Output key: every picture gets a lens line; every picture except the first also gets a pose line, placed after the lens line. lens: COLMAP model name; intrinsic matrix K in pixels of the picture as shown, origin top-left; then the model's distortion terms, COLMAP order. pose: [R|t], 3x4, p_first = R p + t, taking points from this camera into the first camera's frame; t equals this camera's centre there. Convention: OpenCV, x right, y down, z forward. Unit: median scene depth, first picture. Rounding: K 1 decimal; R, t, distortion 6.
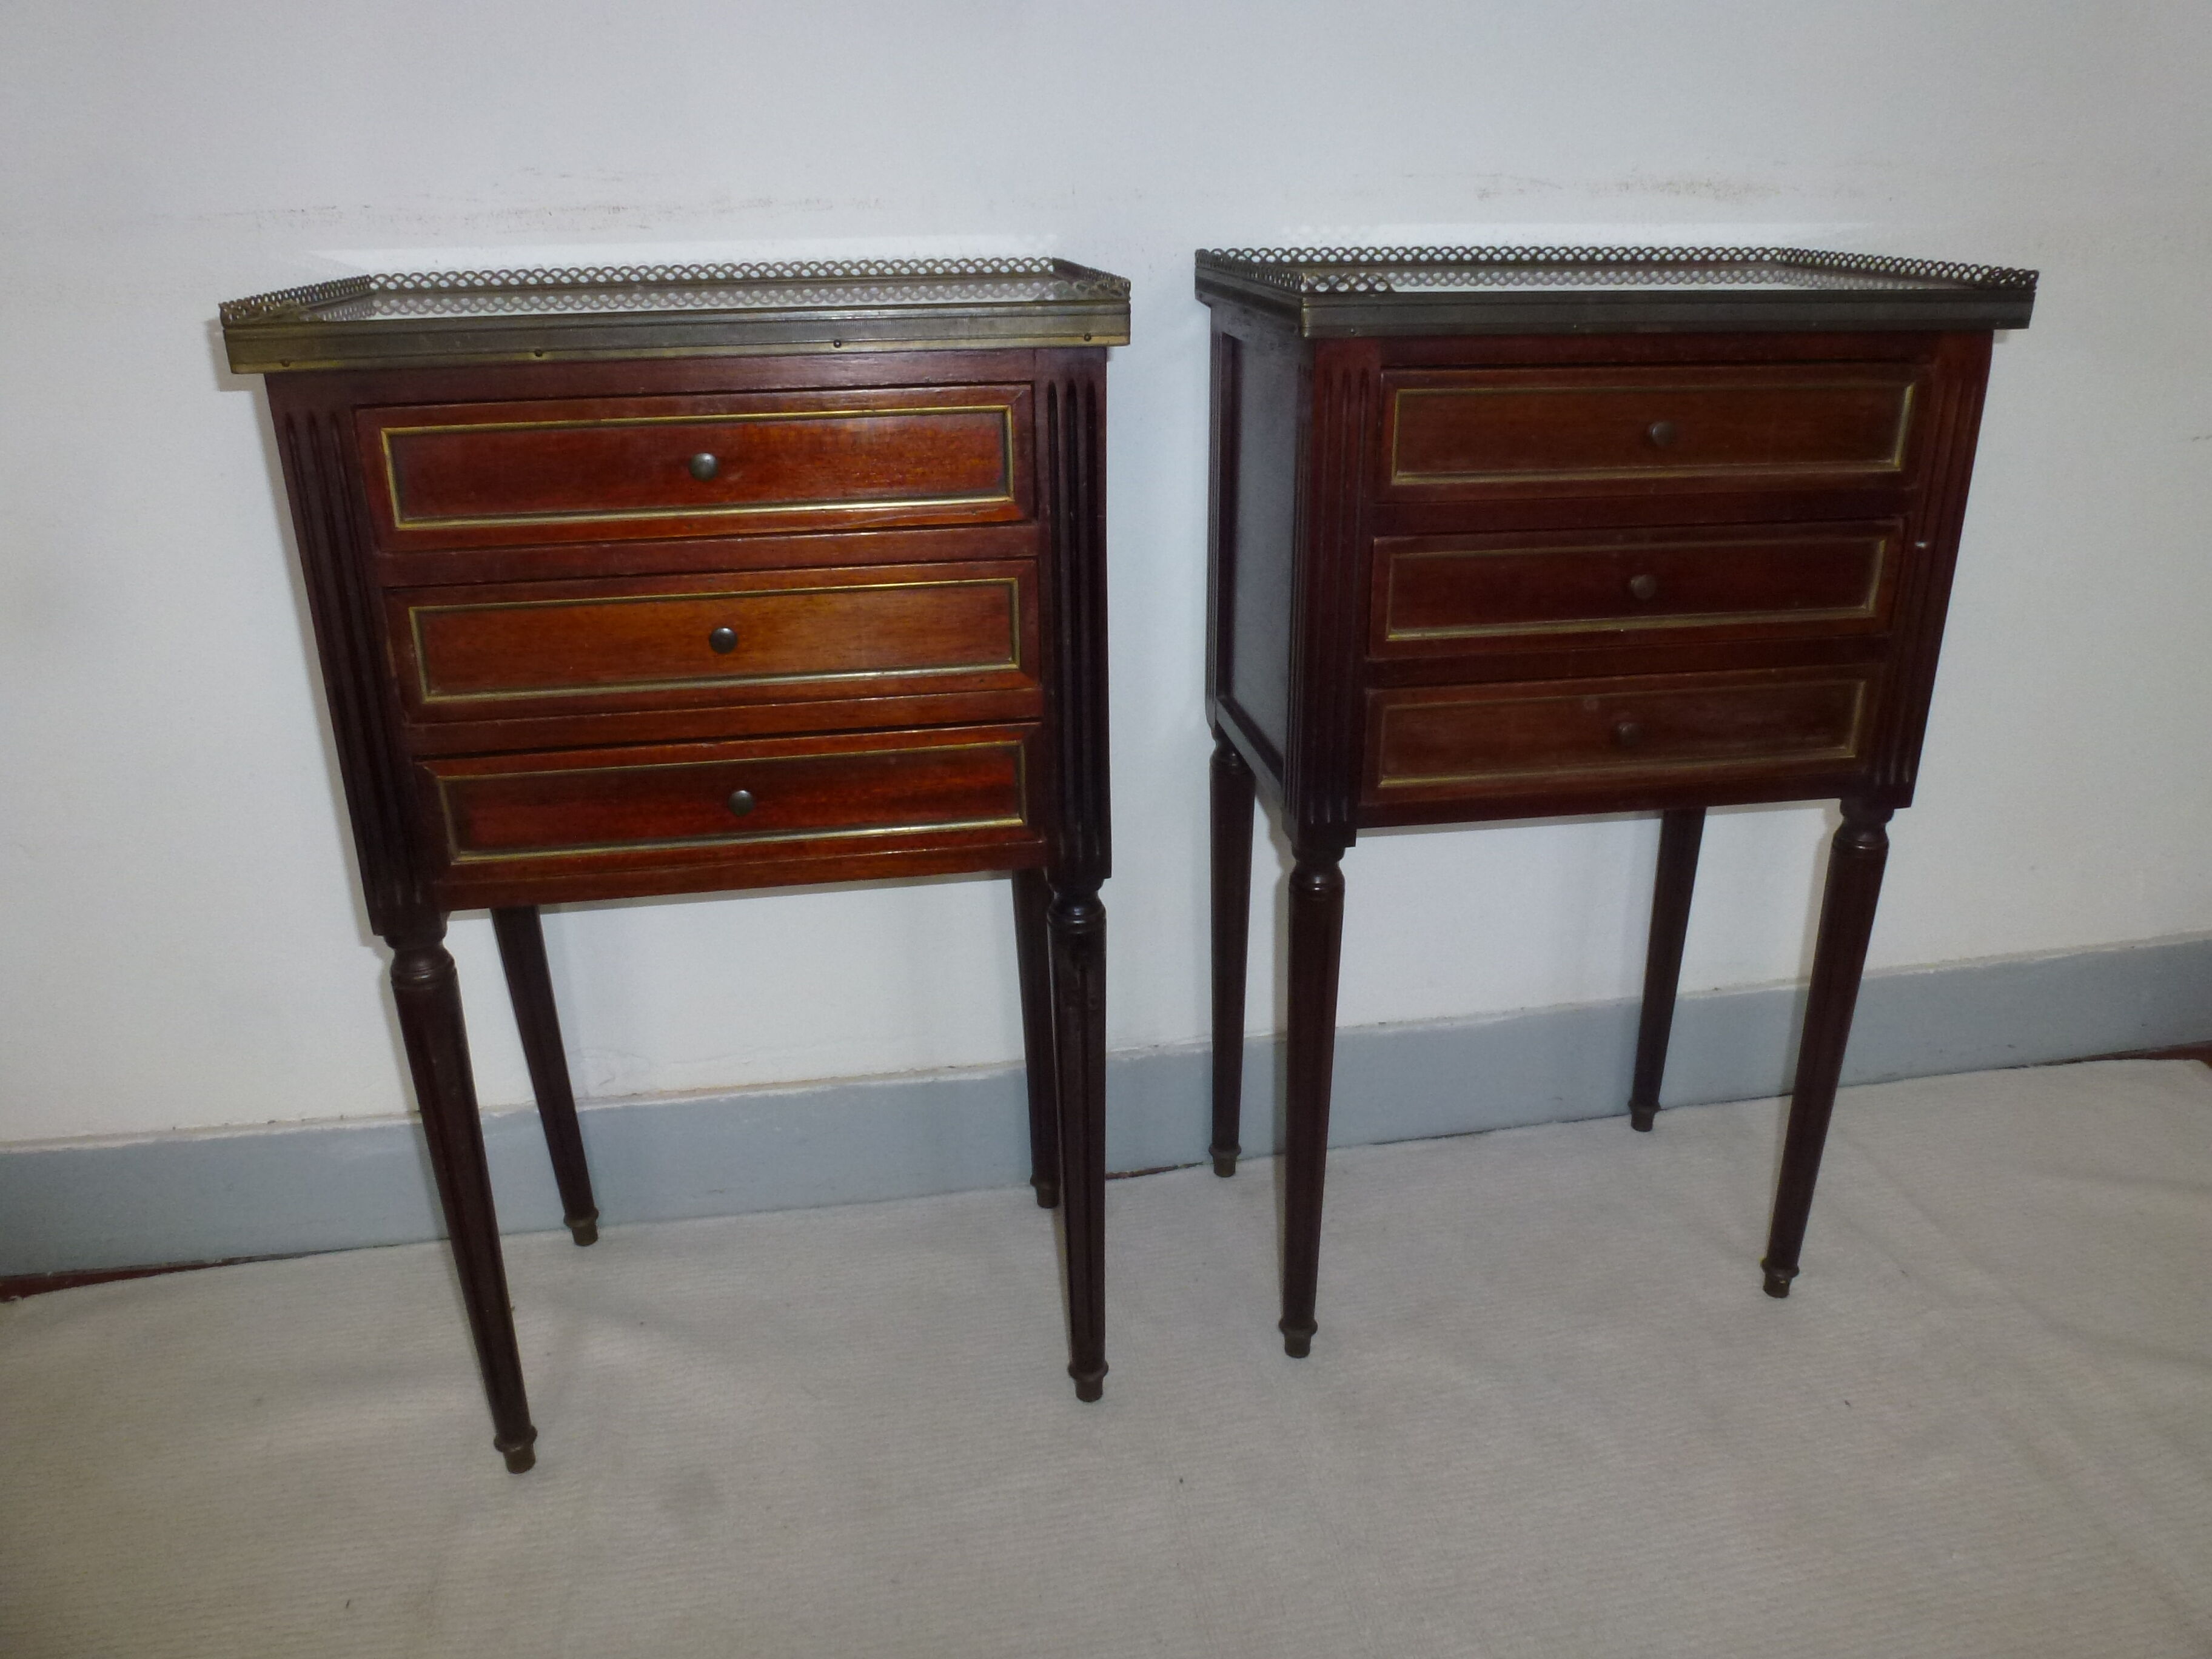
lens RADIAL K [[1568.5, 0, 1102.5], [0, 1568.5, 816.6], [0, 0, 1]] dist [-0.073732, 0.026960]
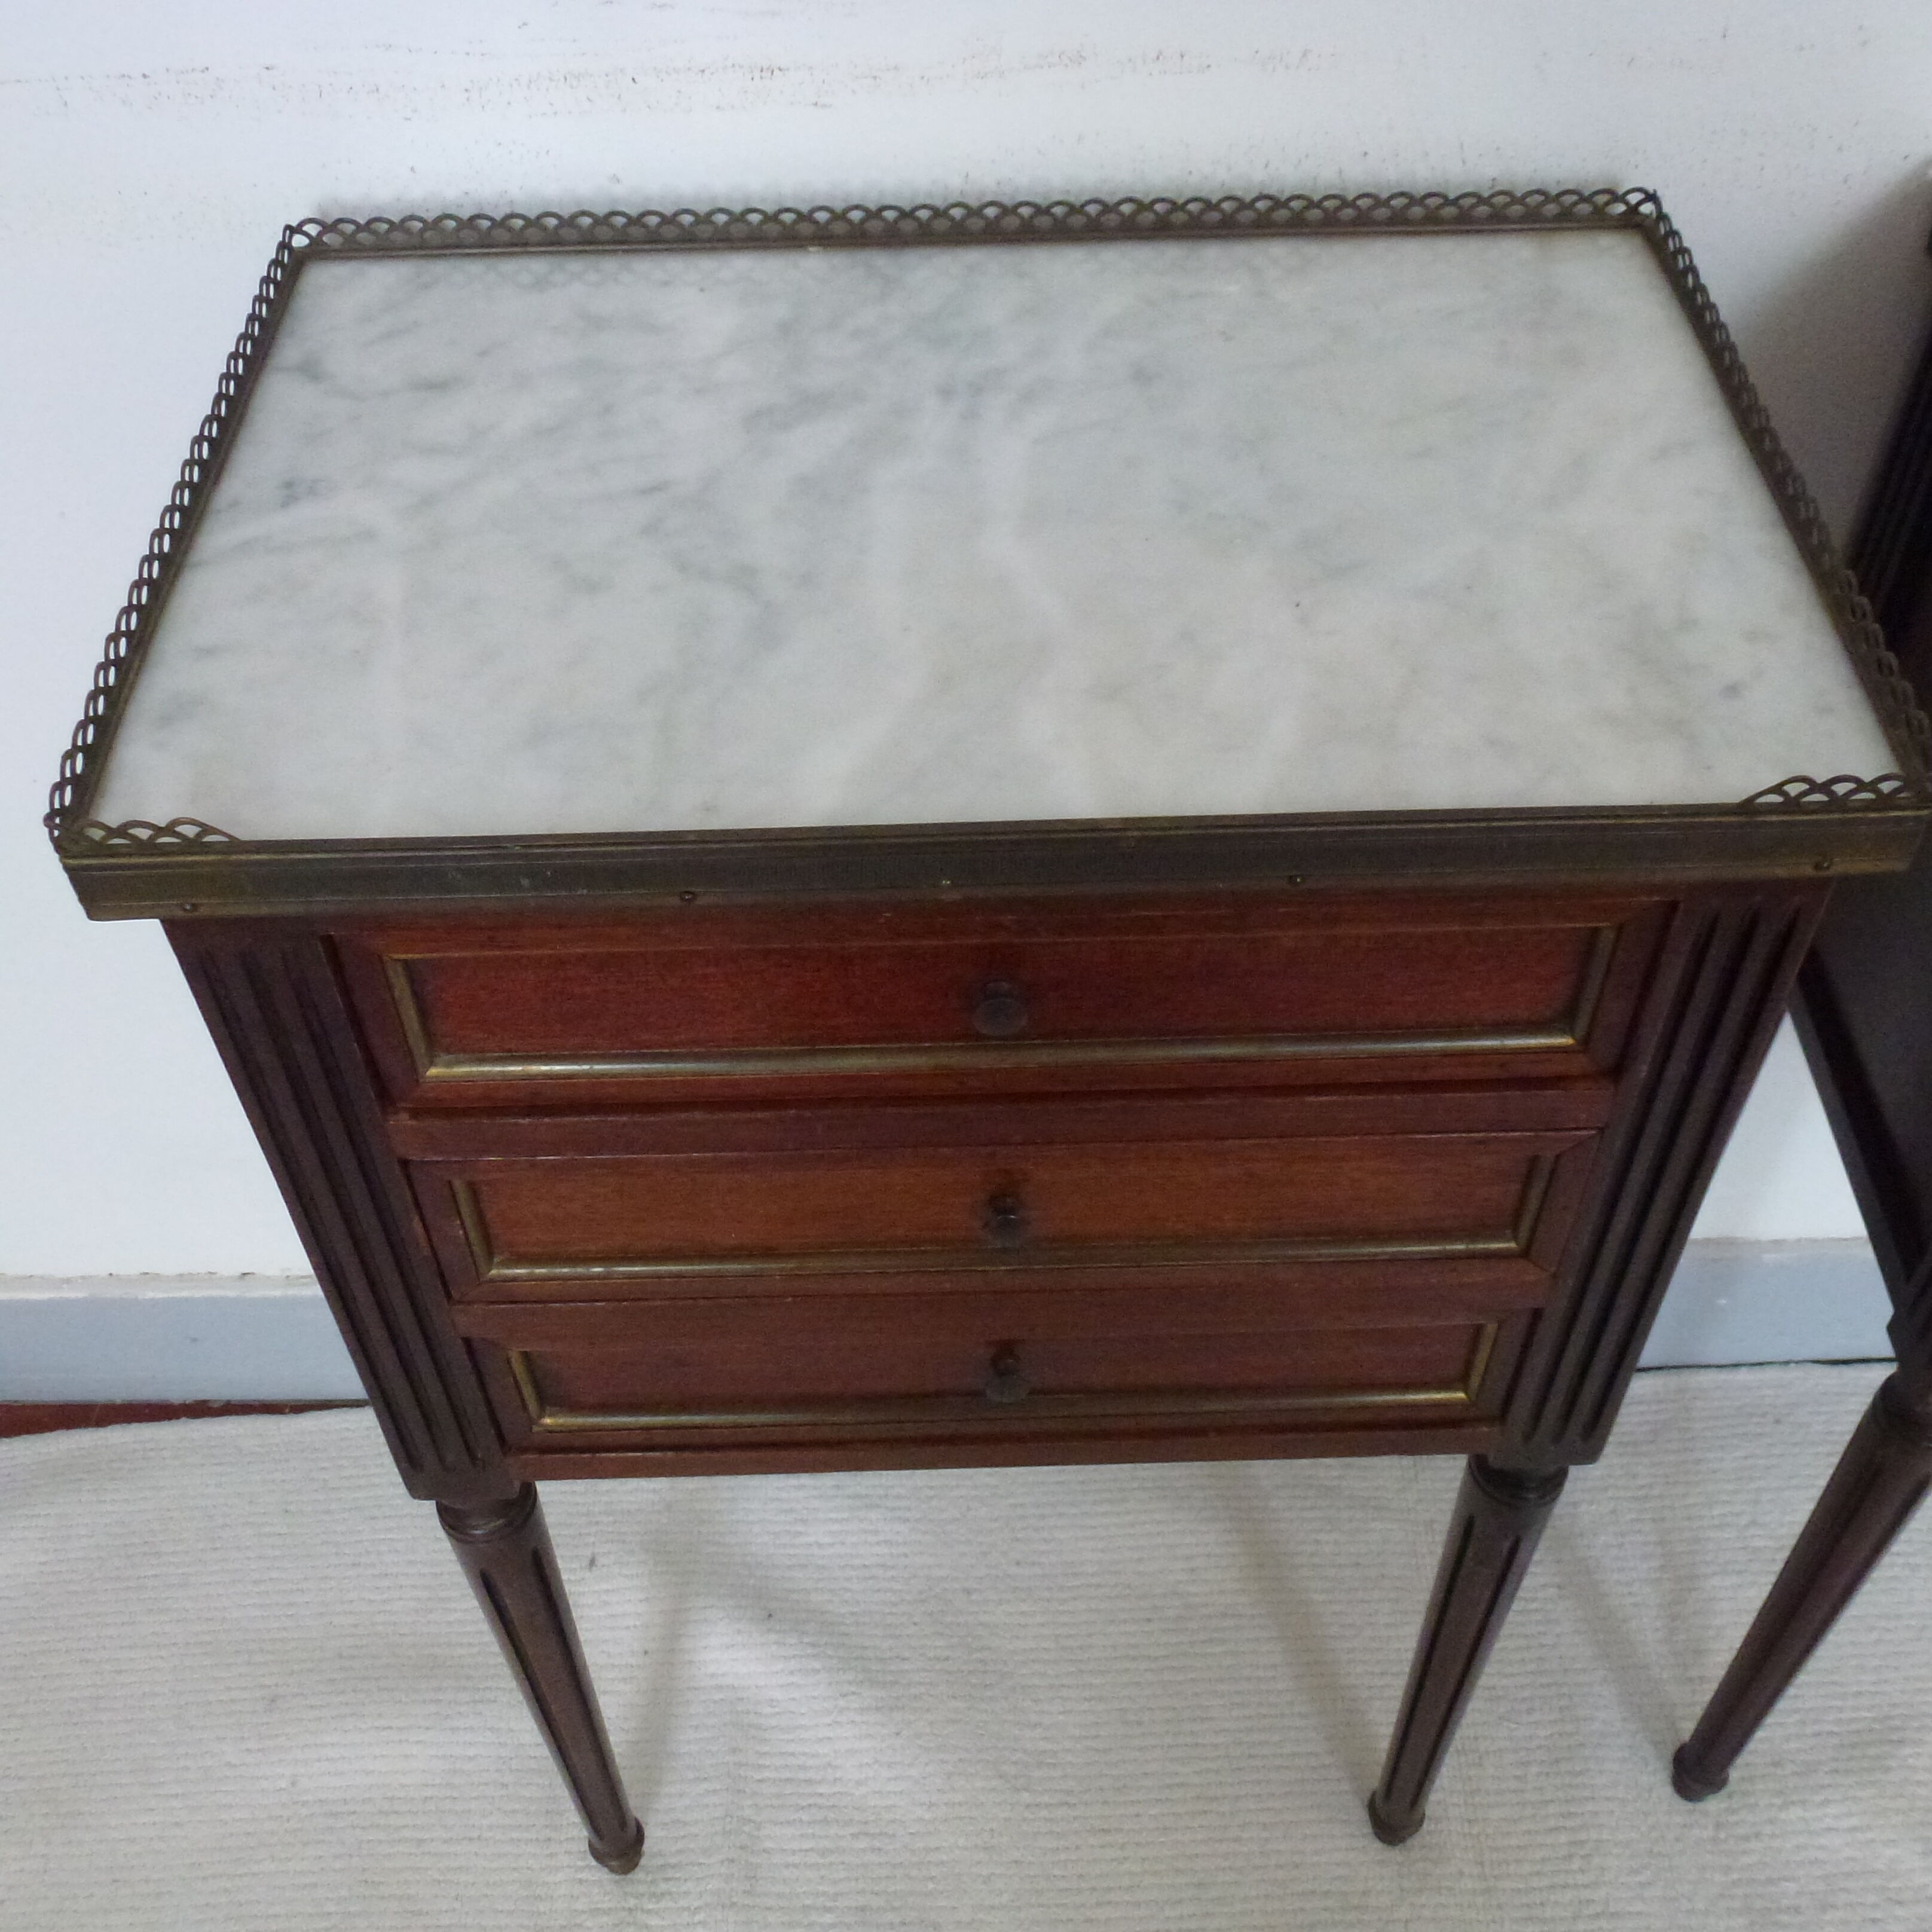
lens RADIAL K [[2085.2, 0, 953.3], [0, 2085.2, 954.5], [0, 0, 1]] dist [-0.031668, 0.000000]
pose [[0.988612, 0.103292, -0.109443, -0.161296], [-0.046161, 0.900330, 0.432753, -0.438536], [0.143235, -0.422773, 0.894845, 0.318059]]
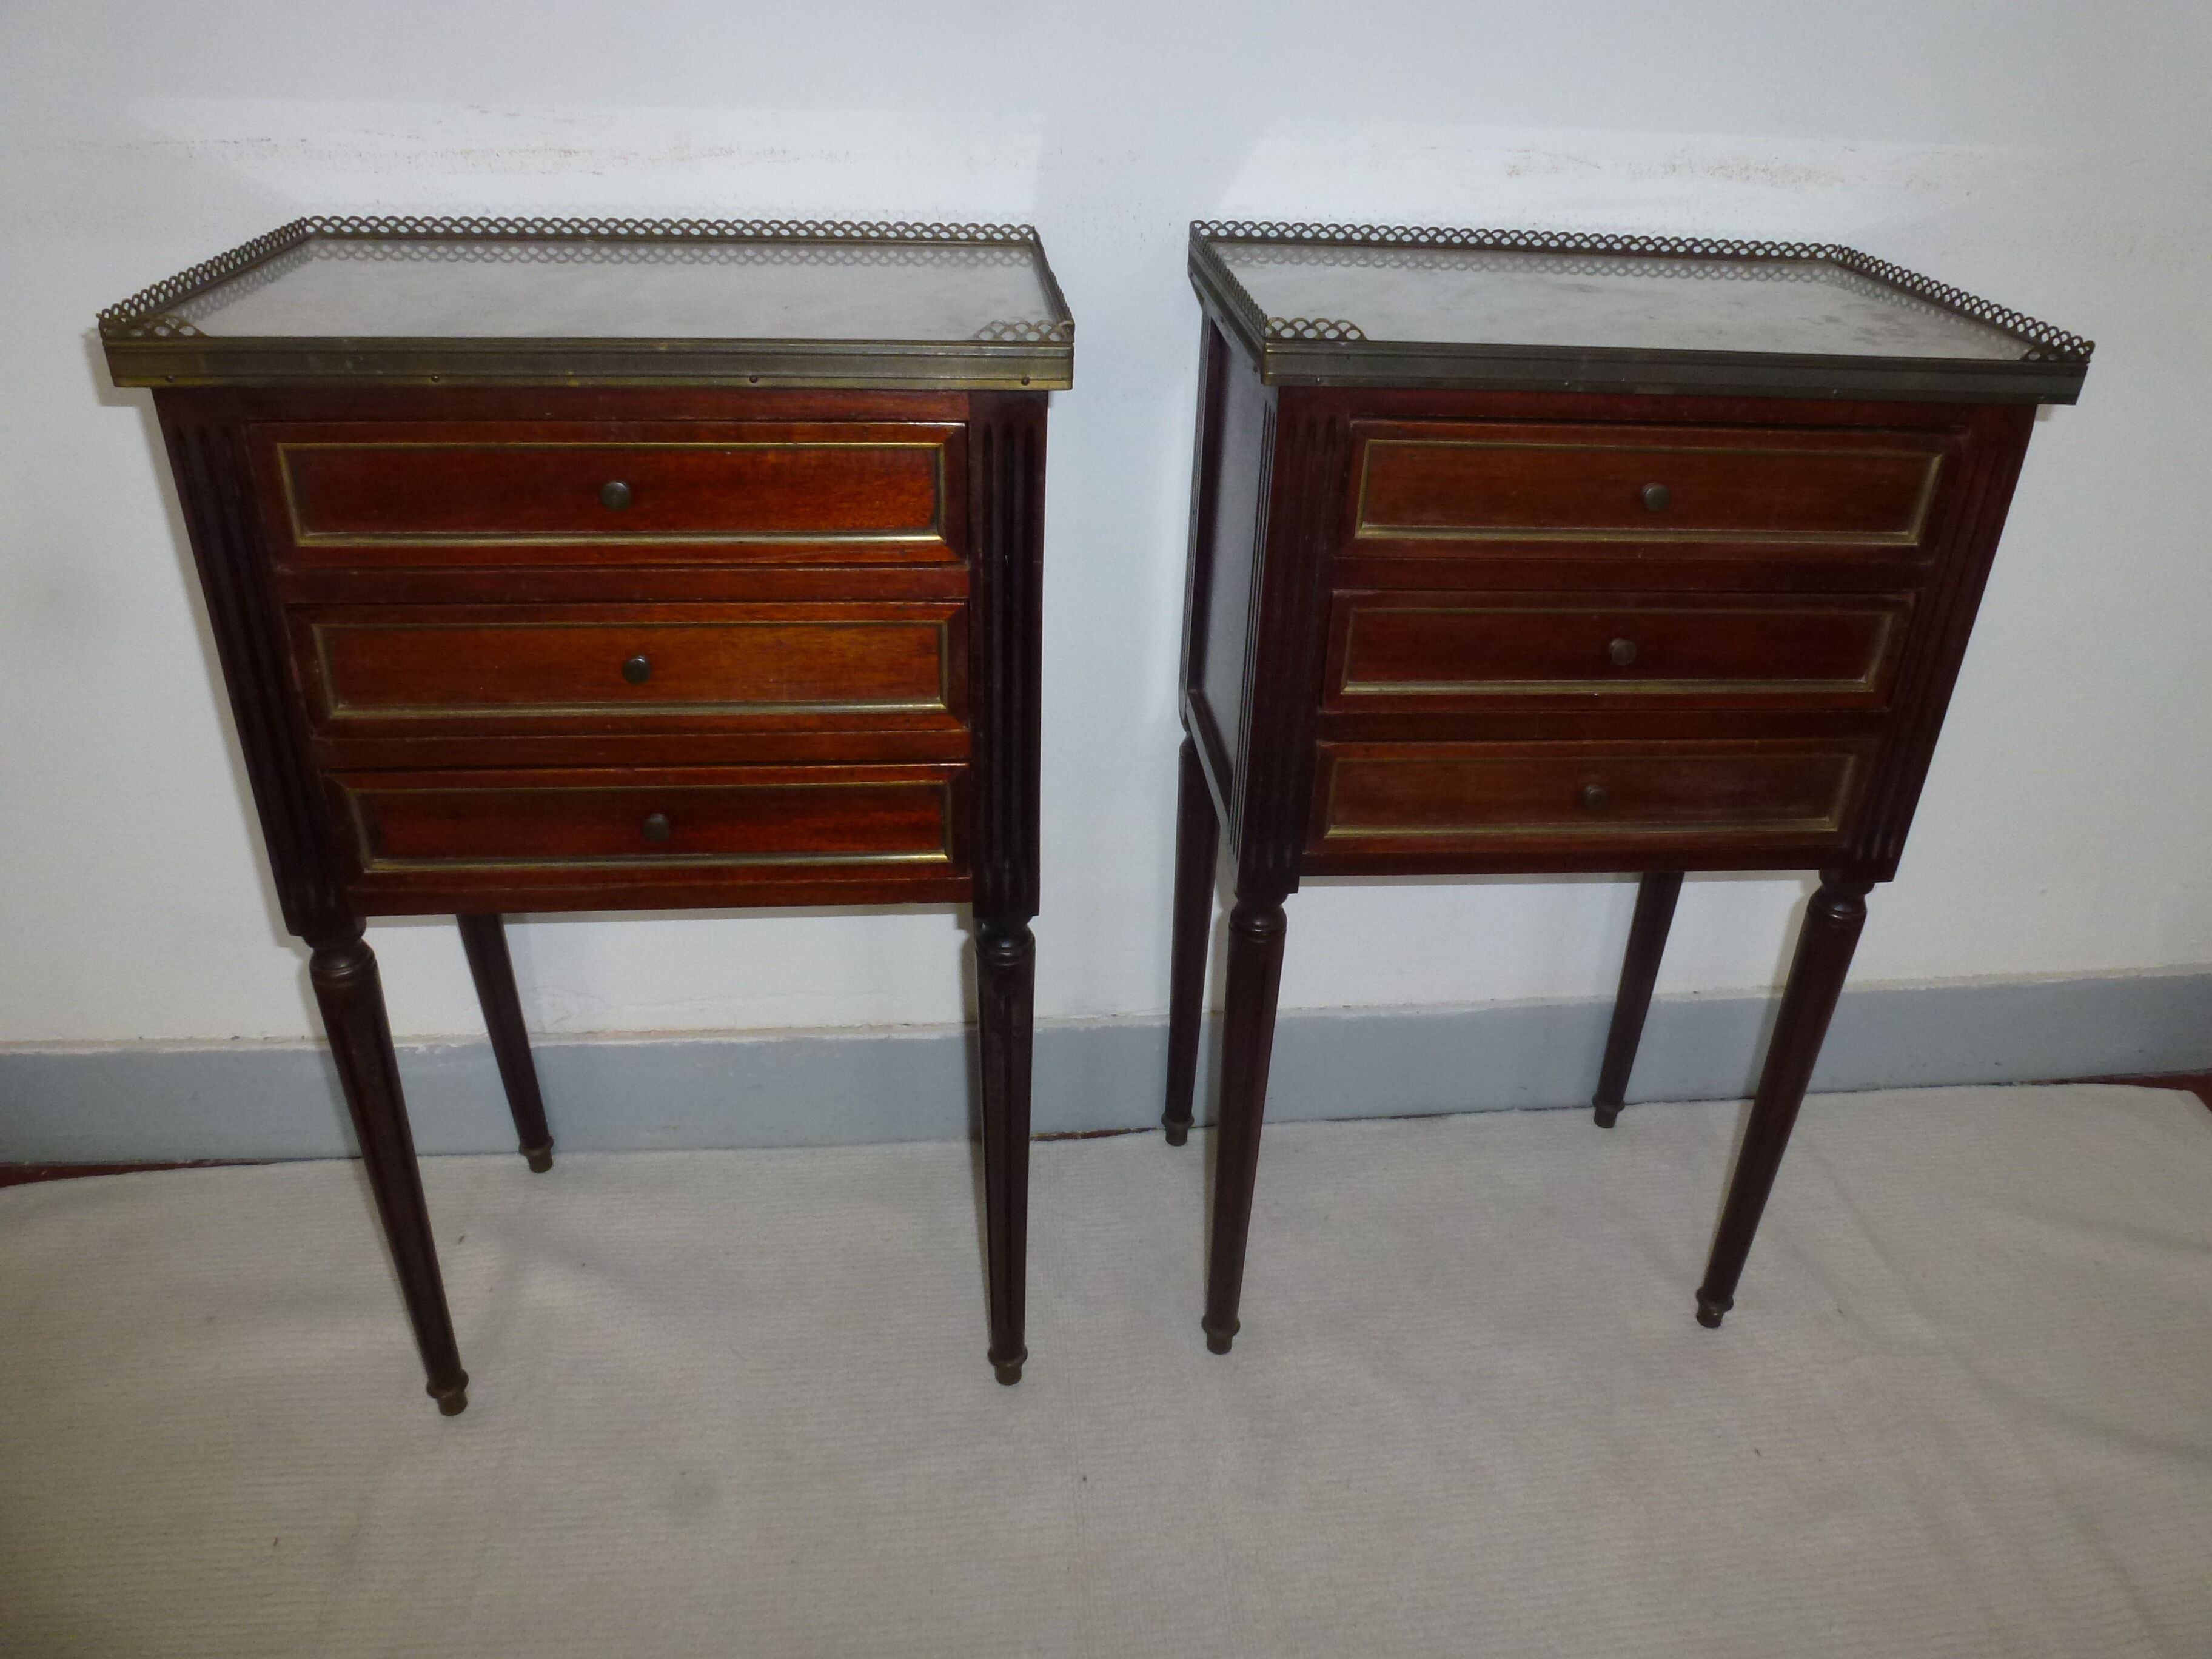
lens RADIAL K [[1568.5, 0, 1104.6], [0, 1568.5, 815.9], [0, 0, 1]] dist [-0.073732, 0.026960]
pose [[0.997059, 0.069547, -0.032212, 0.068465], [-0.064963, 0.989860, 0.126322, -0.138273], [0.040671, -0.123858, 0.991466, 0.041568]]
